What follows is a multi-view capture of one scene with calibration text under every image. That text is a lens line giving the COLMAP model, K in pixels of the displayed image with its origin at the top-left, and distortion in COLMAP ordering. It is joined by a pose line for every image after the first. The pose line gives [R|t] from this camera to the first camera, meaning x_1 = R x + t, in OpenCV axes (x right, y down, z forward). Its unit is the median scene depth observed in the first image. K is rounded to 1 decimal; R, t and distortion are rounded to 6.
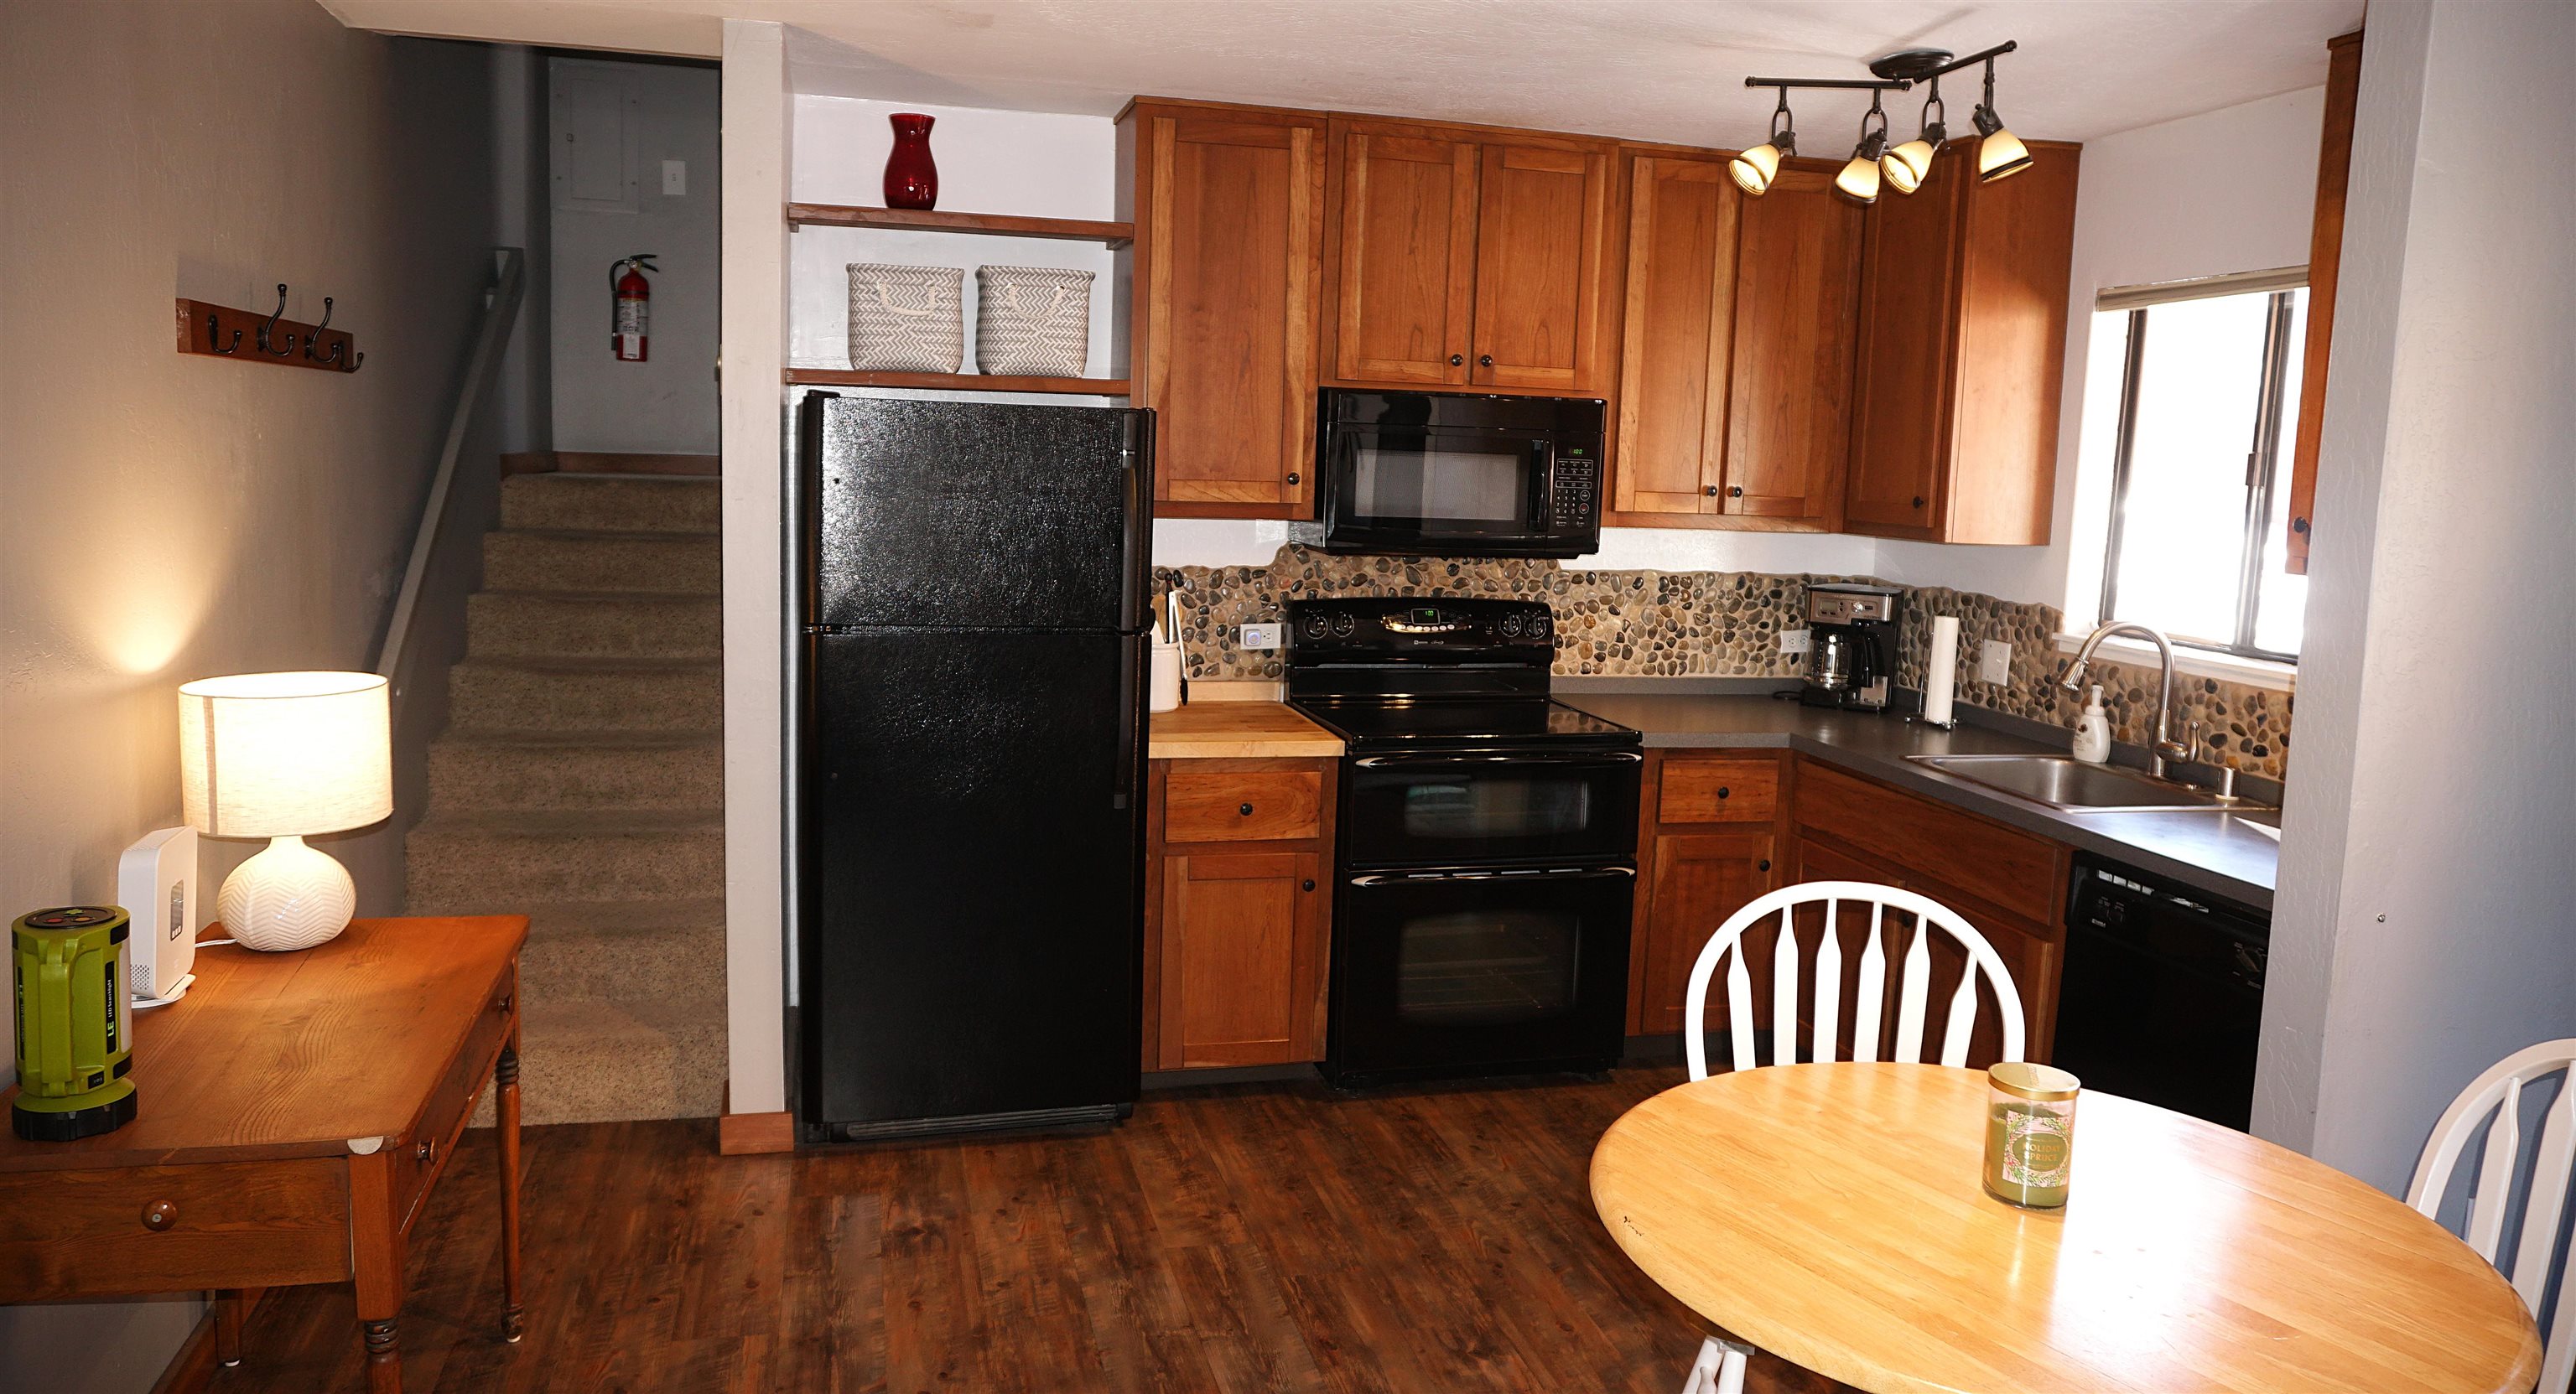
lens RADIAL K [[1738.3, 0, 1270.6], [0, 1738.3, 657.6], [0, 0, 1]] dist [-0.046544, 0.029555]
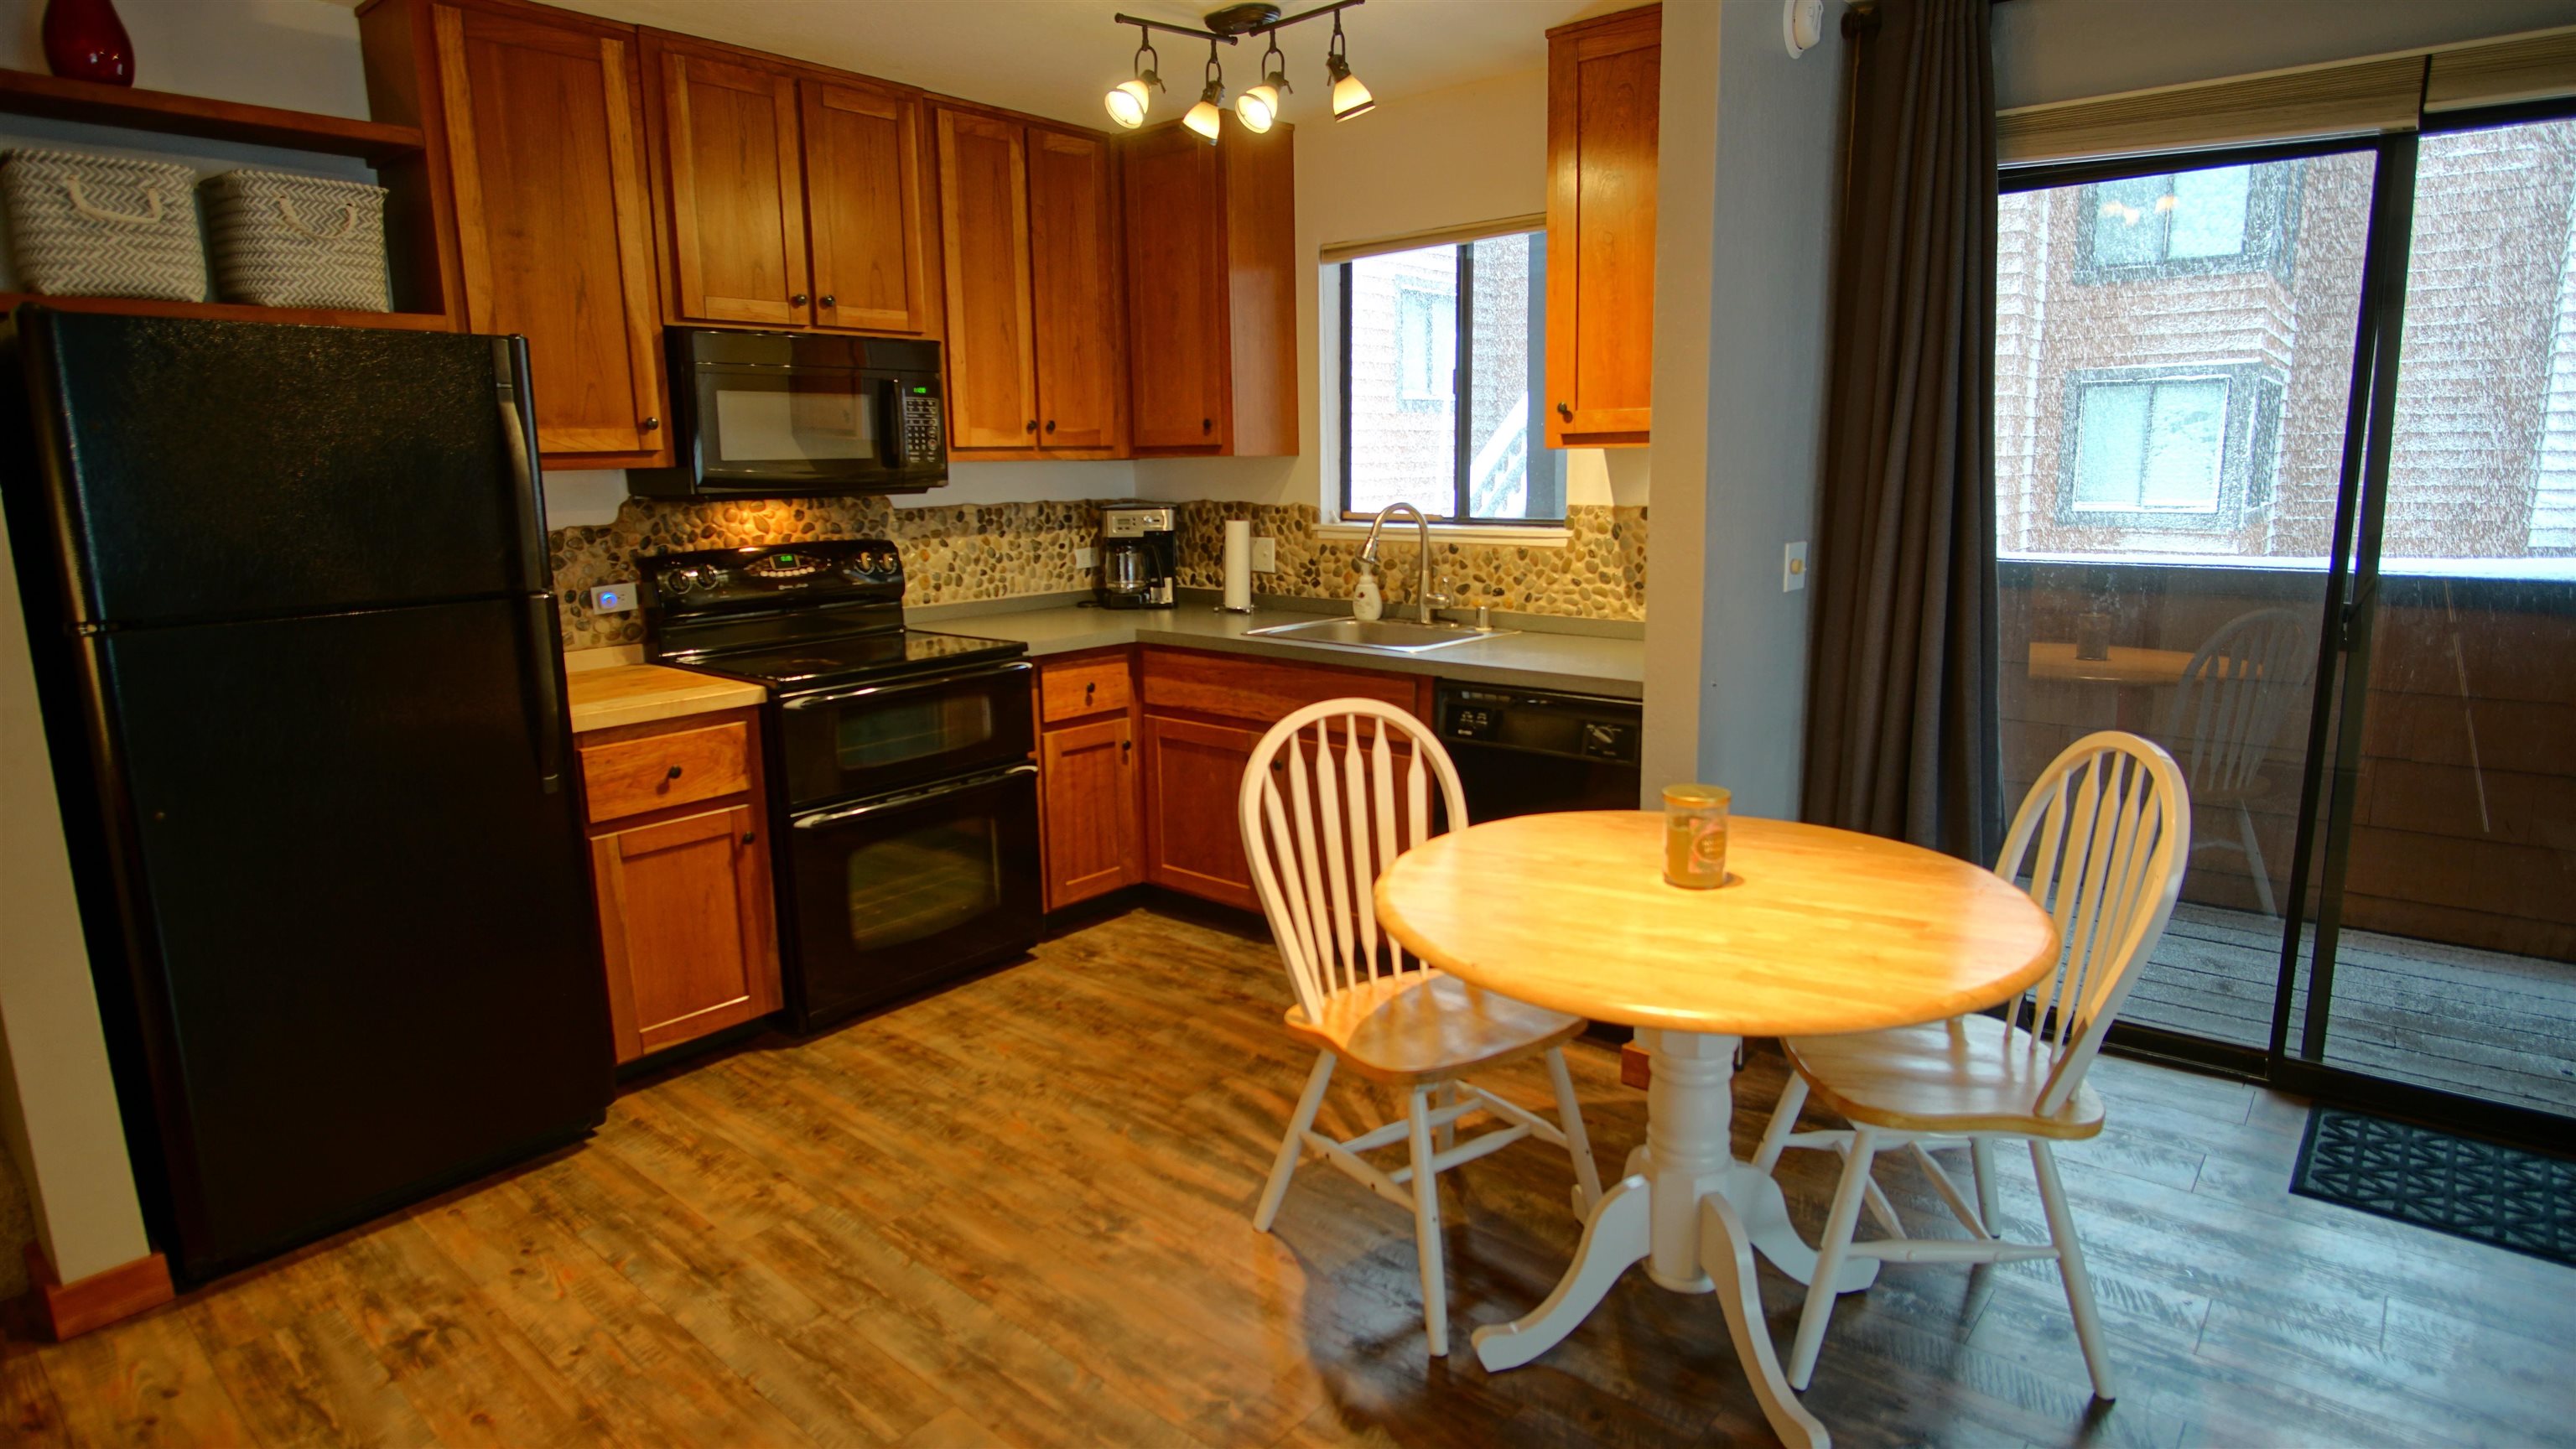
lens RADIAL K [[1369.0, 0, 1288.0], [0, 1369.0, 714.0], [0, 0, 1]] dist [-0.036151, 0.010435]
pose [[0.809390, -0.153930, 0.566739, -0.151254], [0.113331, 0.987838, 0.106450, 0.014354], [-0.576232, -0.021931, 0.816992, 0.194354]]
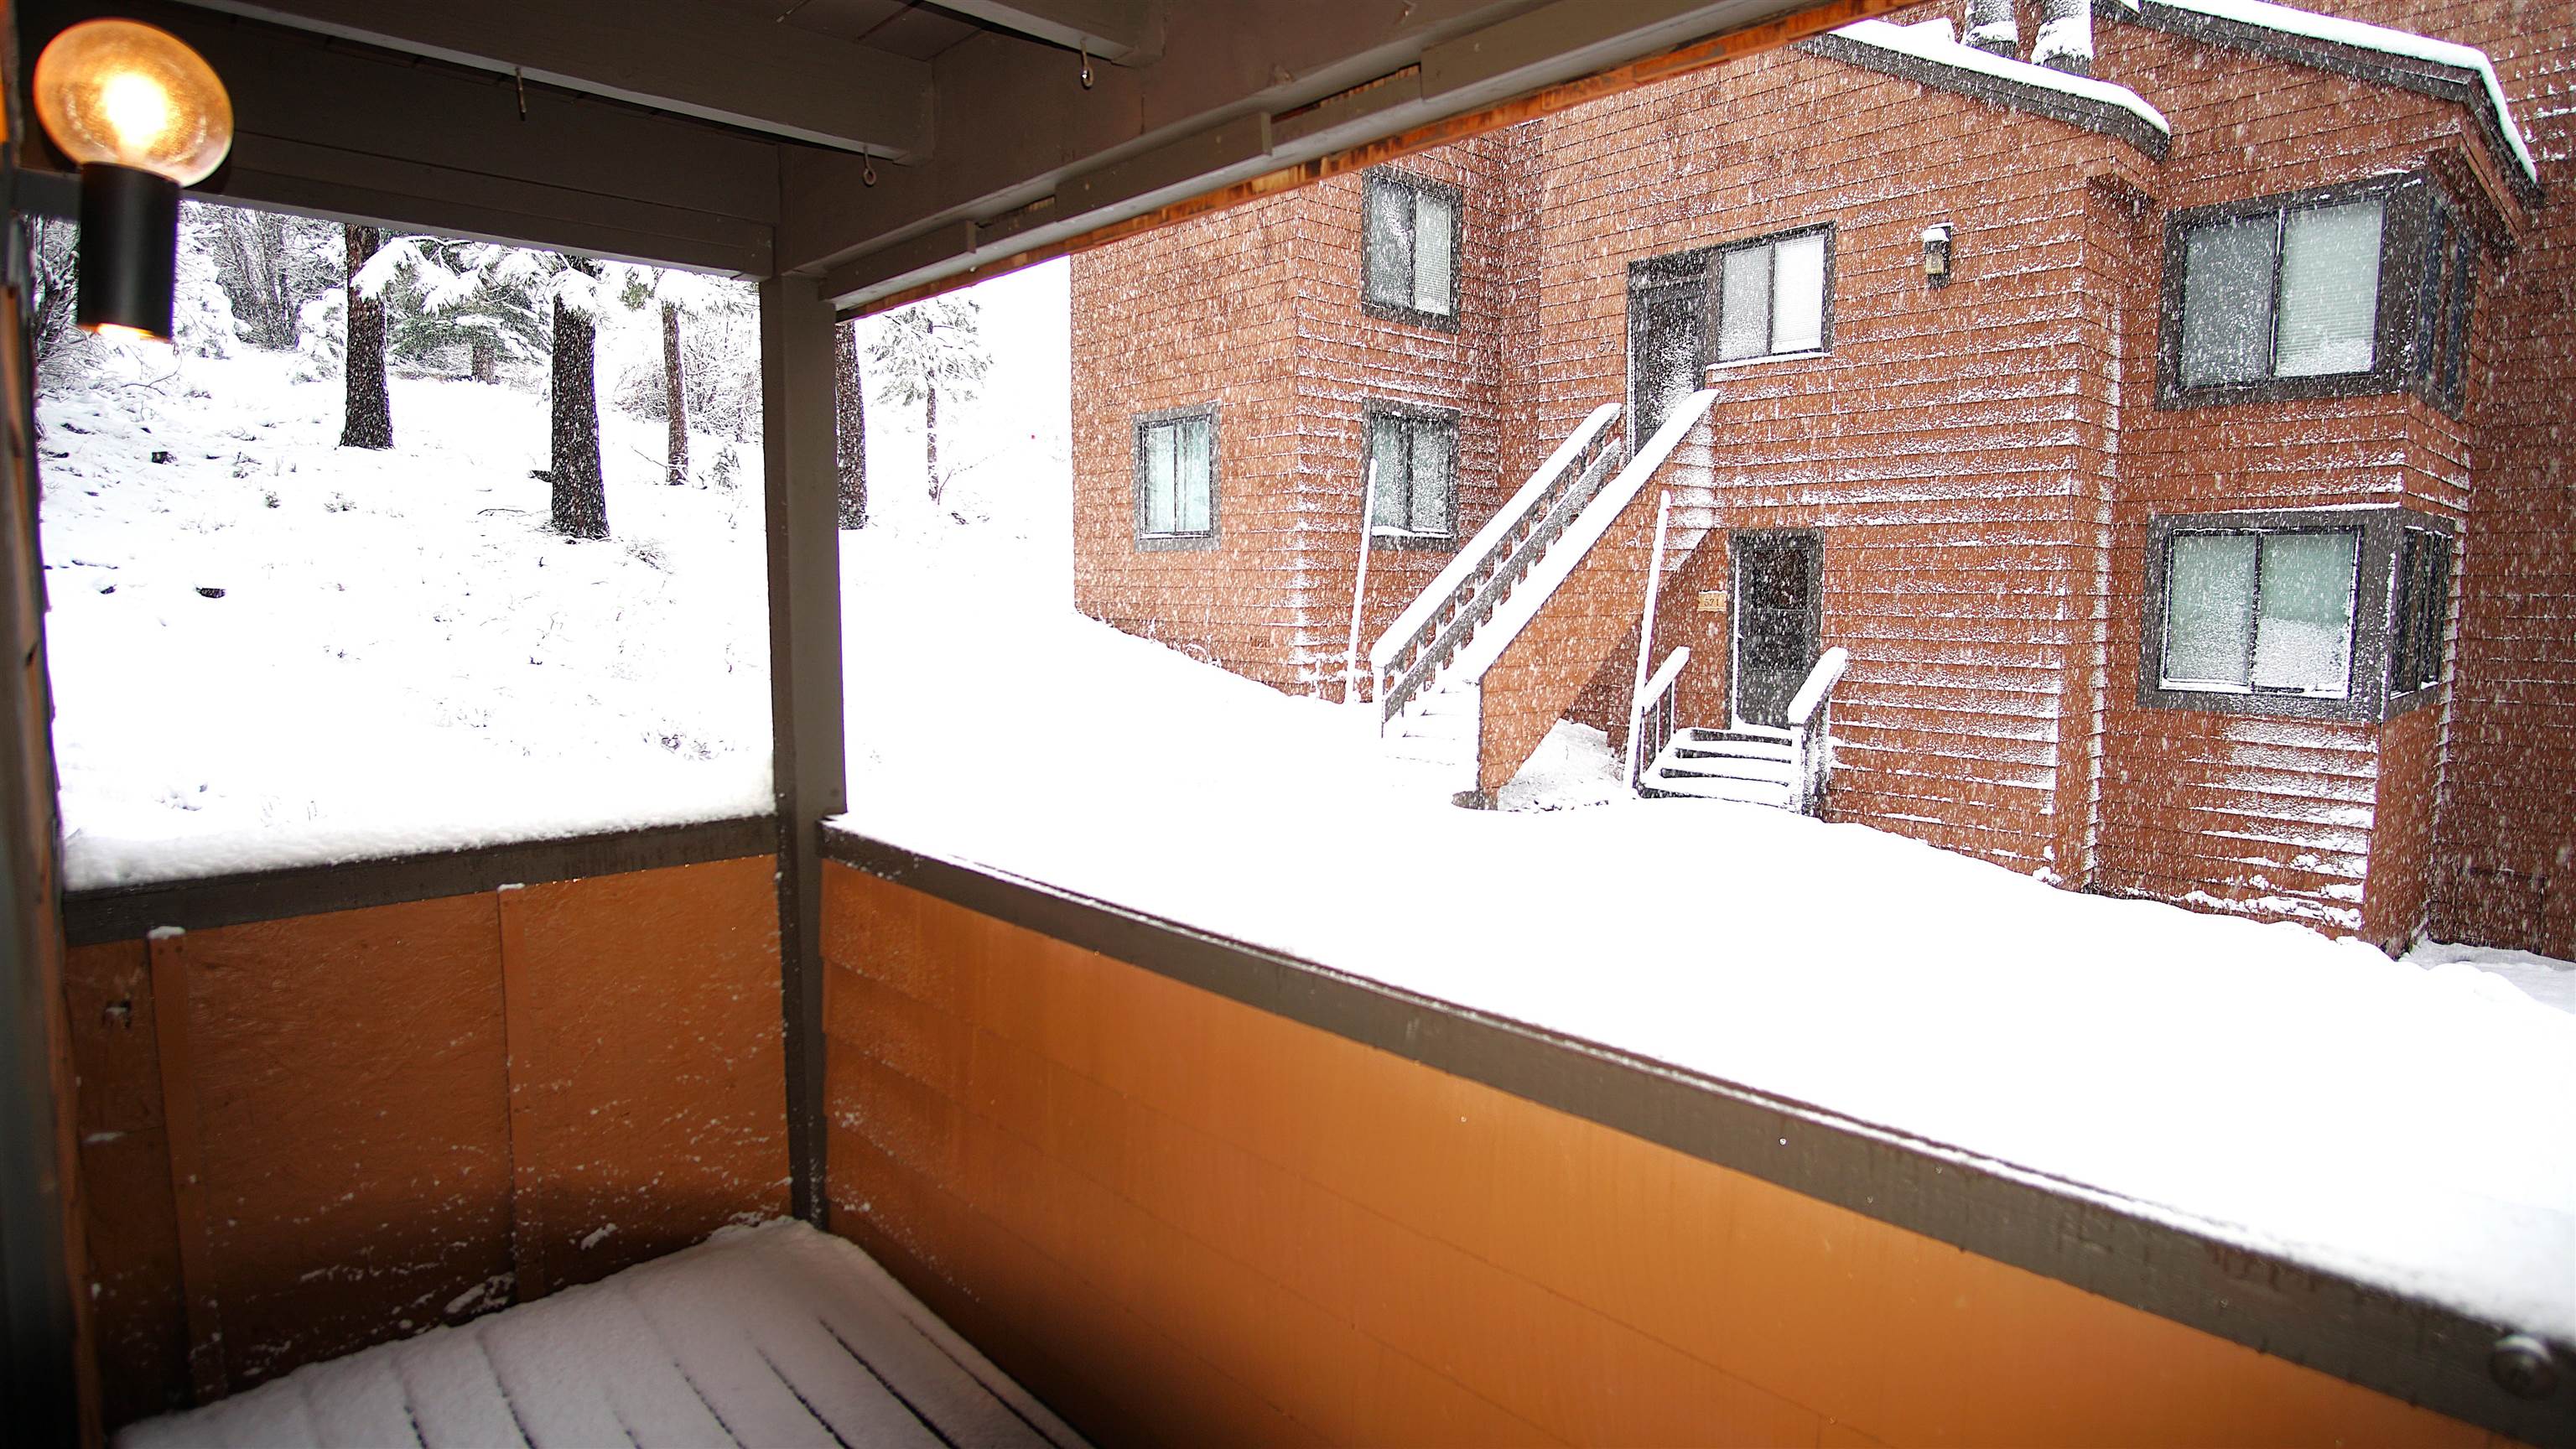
lens RADIAL K [[1369.0, 0, 1261.0], [0, 1369.0, 714.0], [0, 0, 1]] dist [-0.036151, 0.010435]
pose [[0.884113, -0.078634, 0.460609, 0.650219], [0.083252, 0.996475, 0.010320, -0.034017], [-0.459797, 0.029223, 0.887543, 0.281306]]
